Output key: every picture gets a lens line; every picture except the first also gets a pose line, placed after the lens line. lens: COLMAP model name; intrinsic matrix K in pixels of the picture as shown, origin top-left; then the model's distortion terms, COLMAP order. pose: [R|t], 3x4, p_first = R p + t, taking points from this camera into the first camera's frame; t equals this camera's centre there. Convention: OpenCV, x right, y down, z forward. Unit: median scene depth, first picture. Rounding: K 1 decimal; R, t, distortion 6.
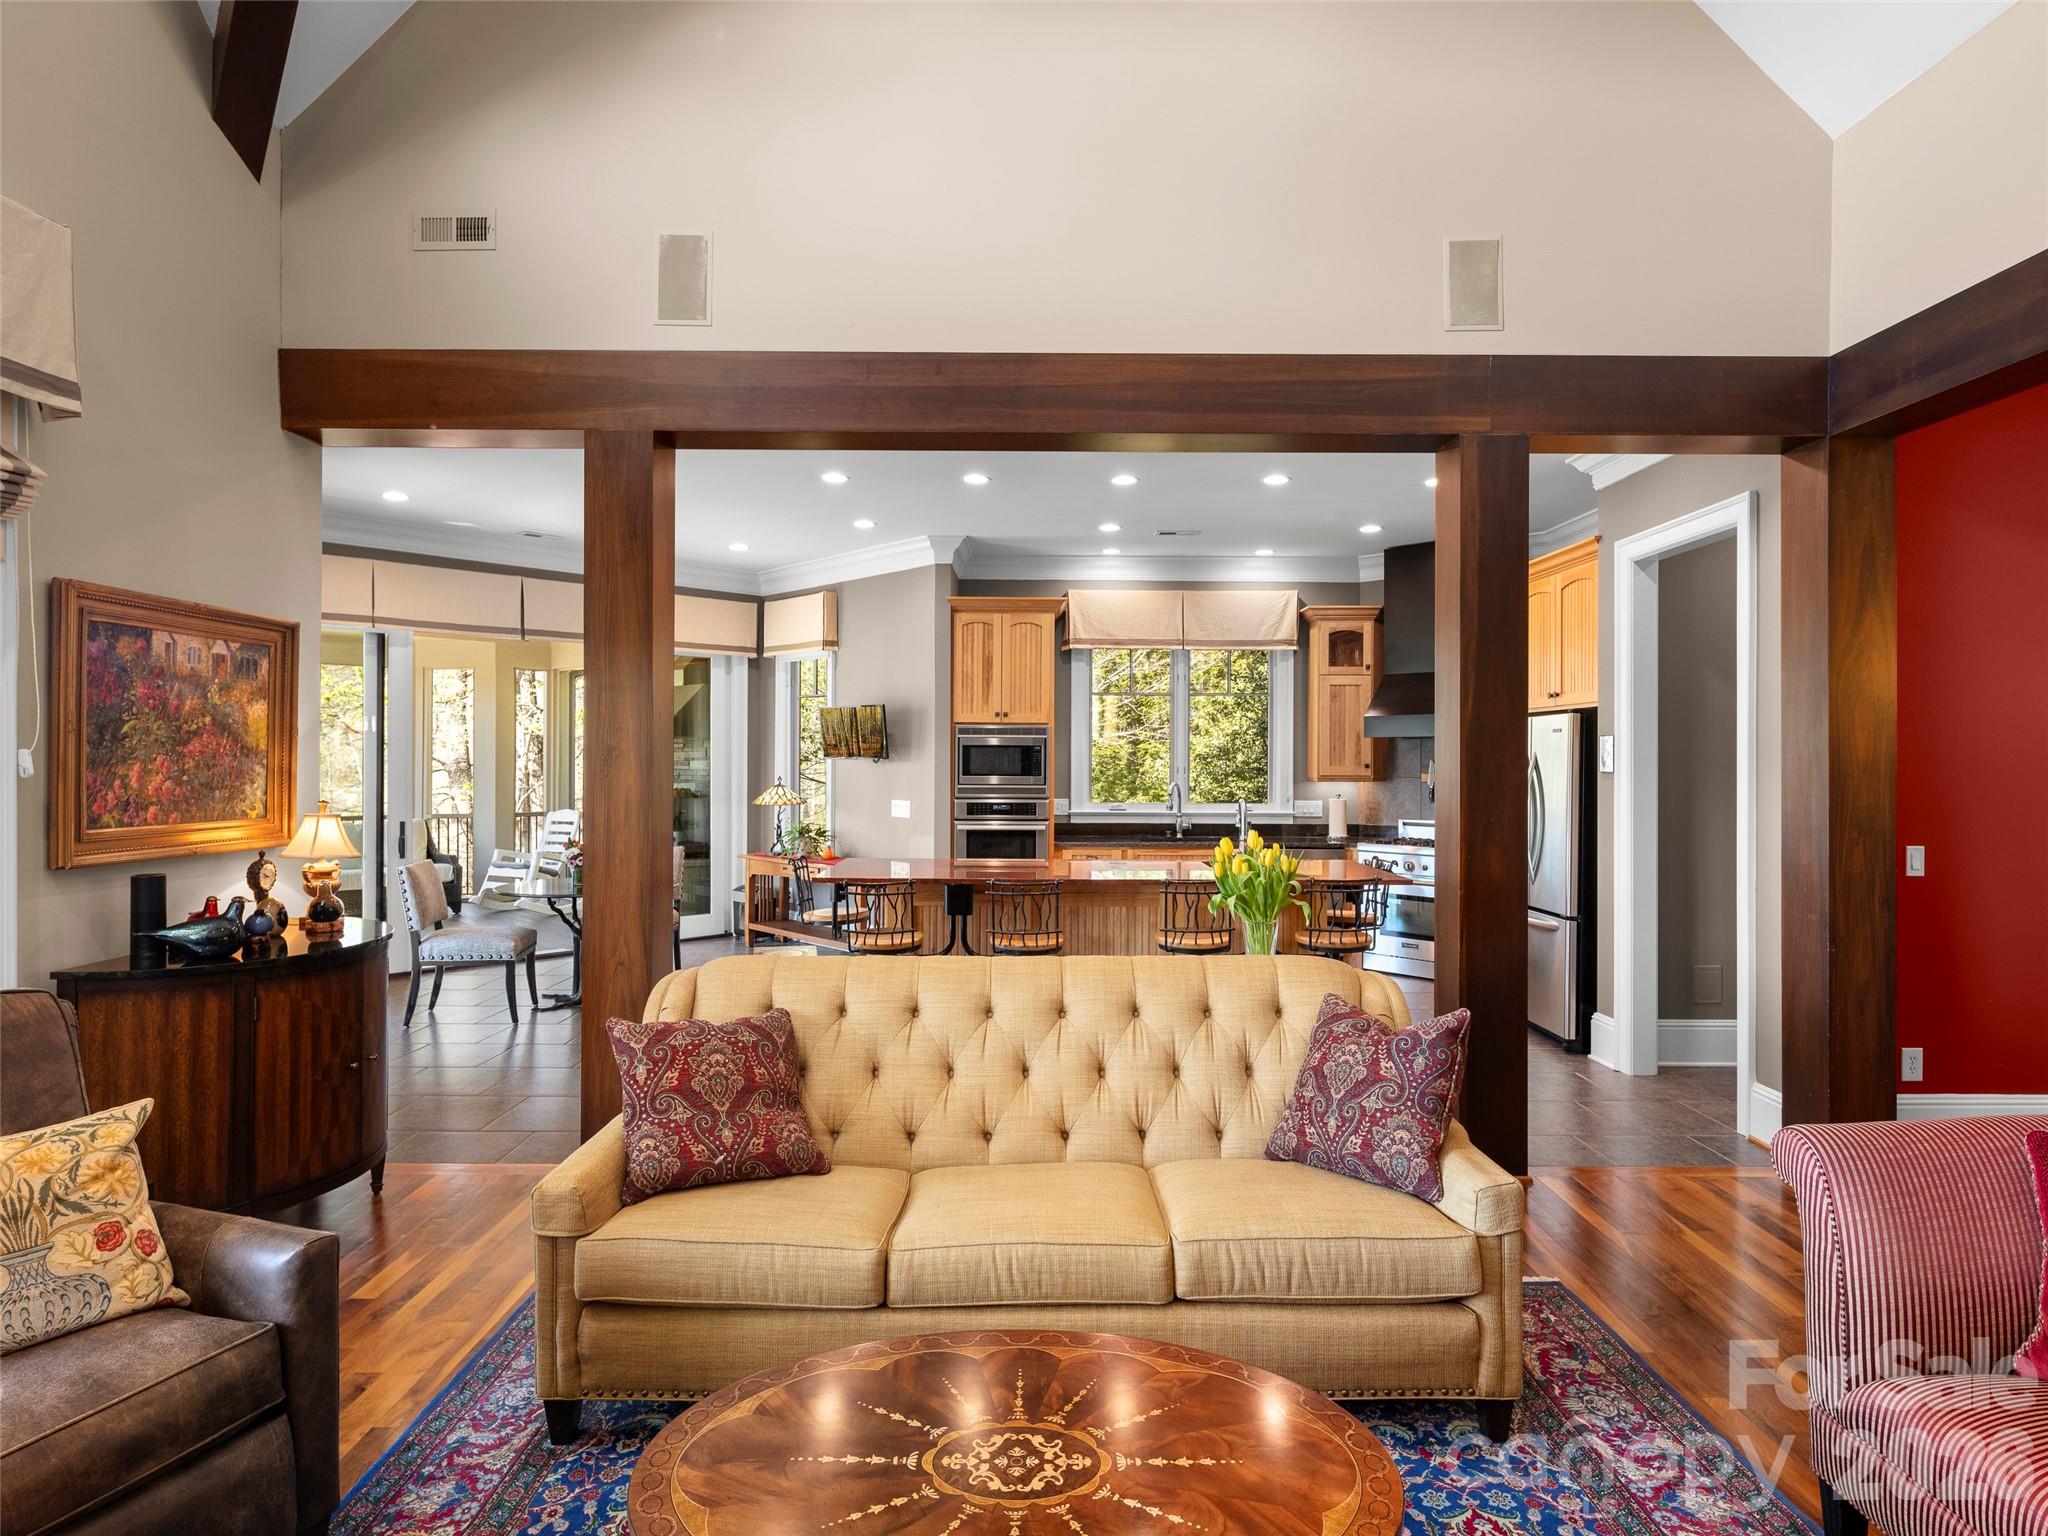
lens RADIAL K [[1126.4, 0, 1030.0], [0, 1126.4, 759.6], [0, 0, 1]] dist [0.010536, -0.008905]
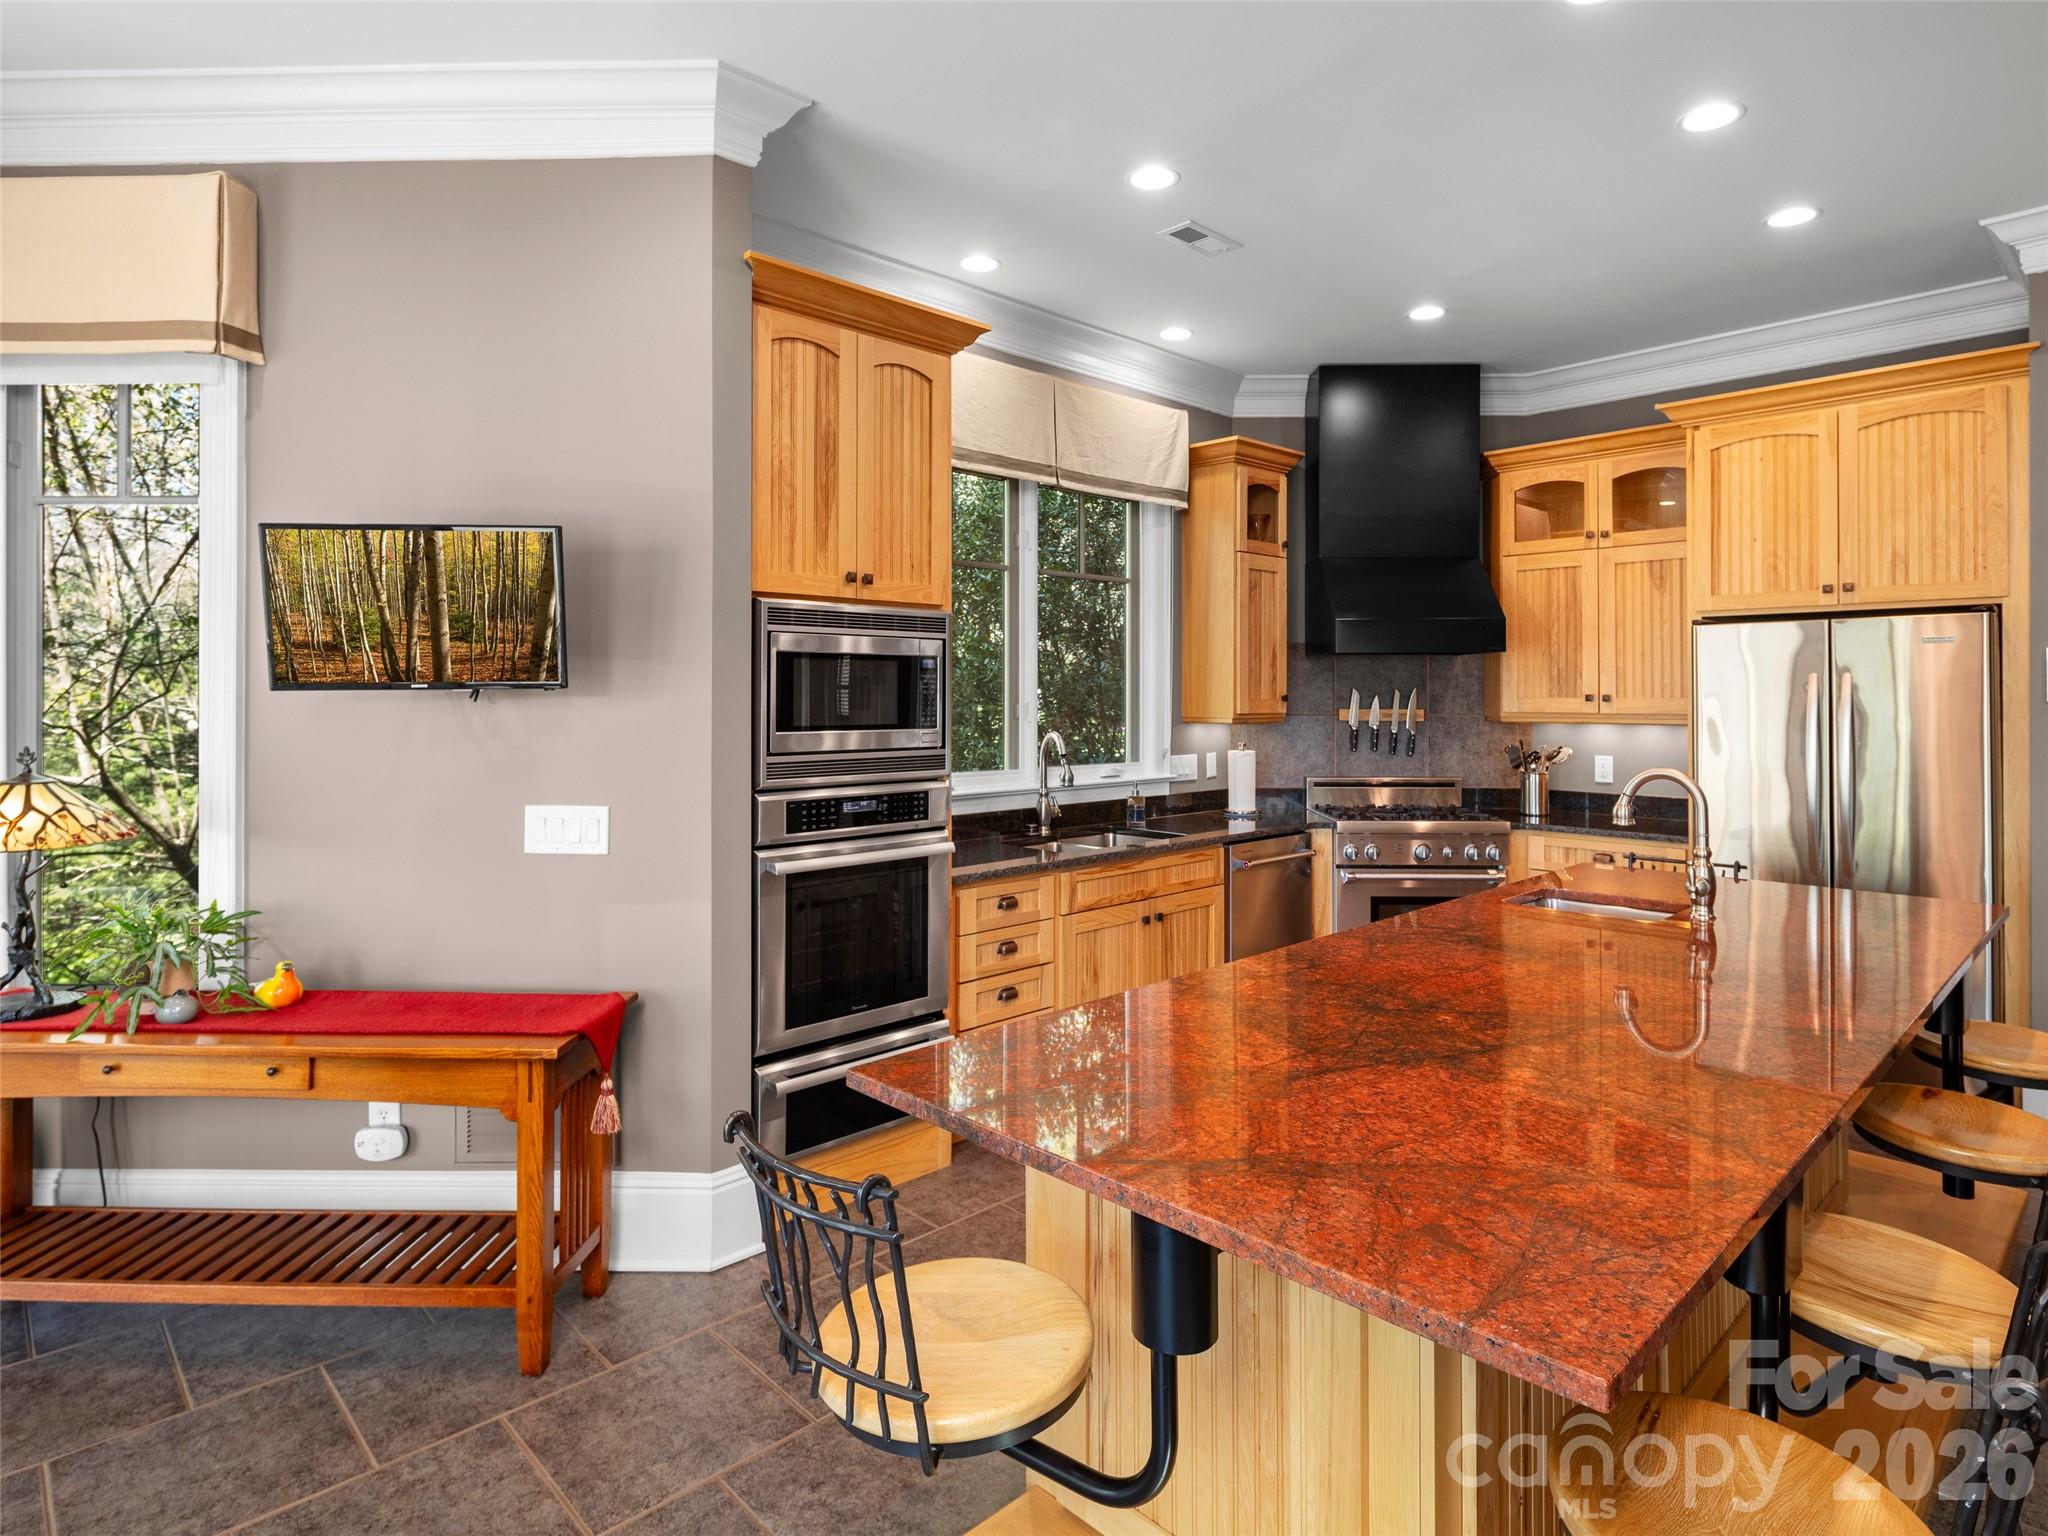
lens RADIAL K [[1126.4, 0, 1049.4], [0, 1126.4, 687.1], [0, 0, 1]] dist [0.010536, -0.008905]
pose [[0.716410, -0.001759, 0.697677, -0.495817], [0.005825, 0.999977, -0.003460, 0.001890], [-0.697655, 0.006543, 0.716404, 1.254544]]
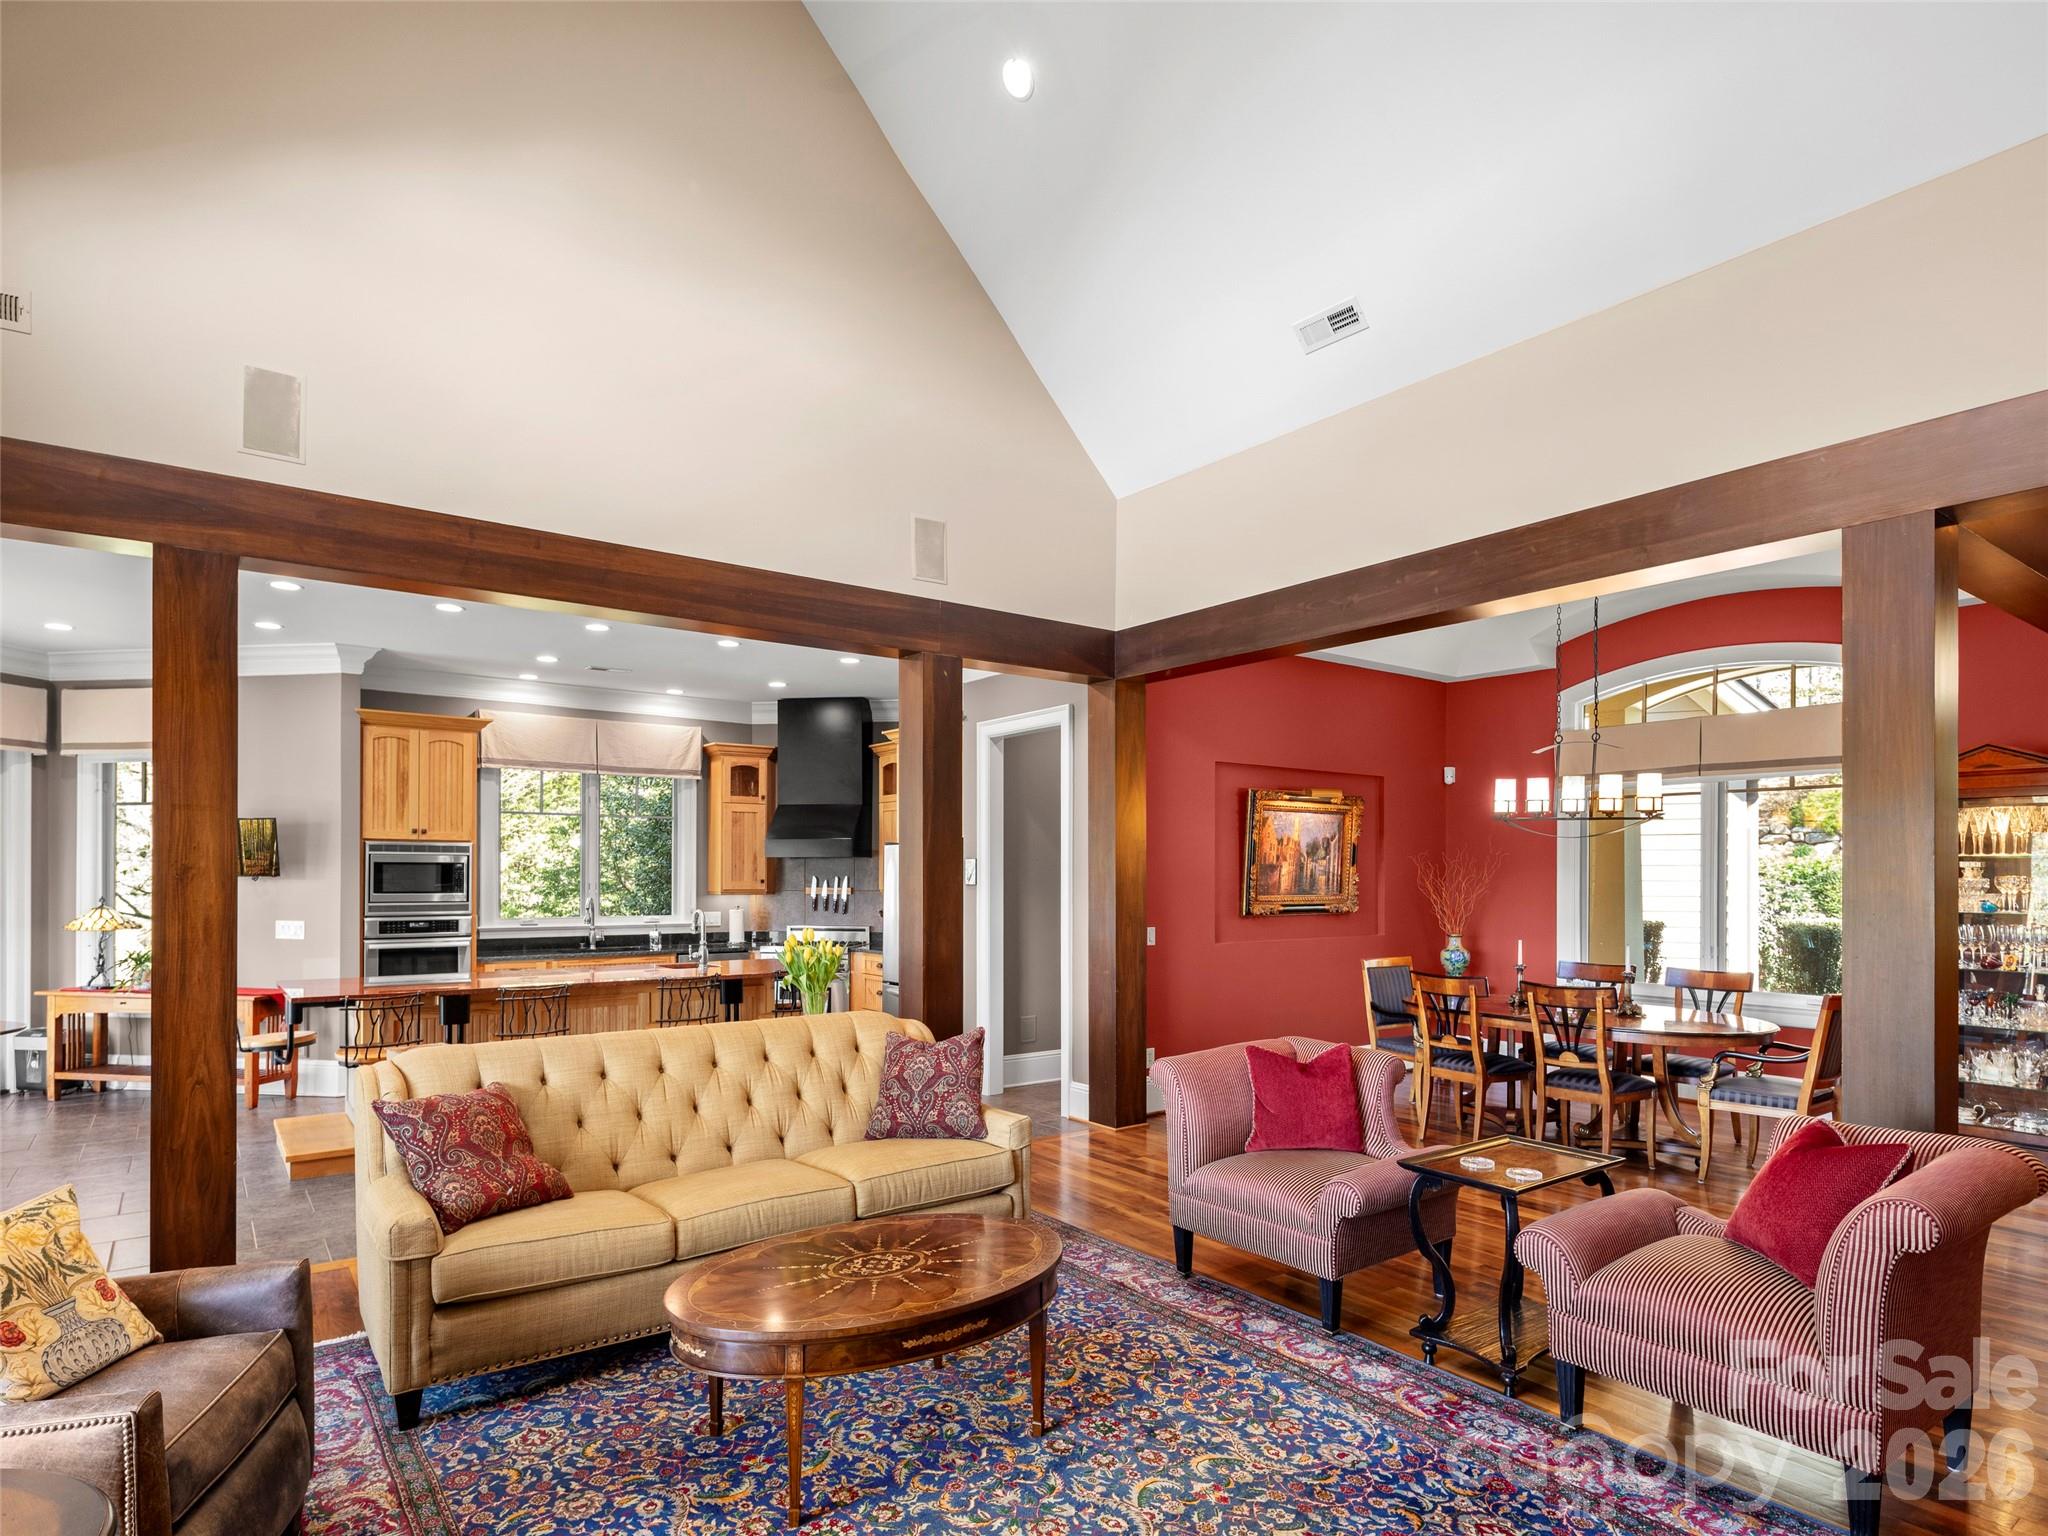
lens RADIAL K [[1126.4, 0, 1042.1], [0, 1126.4, 872.2], [0, 0, 1]] dist [0.010536, -0.008905]
pose [[0.800401, -0.000710, 0.599464, -0.346776], [0.002308, 0.999996, -0.001896, -0.001805], [-0.599460, 0.002901, 0.800400, -0.239502]]
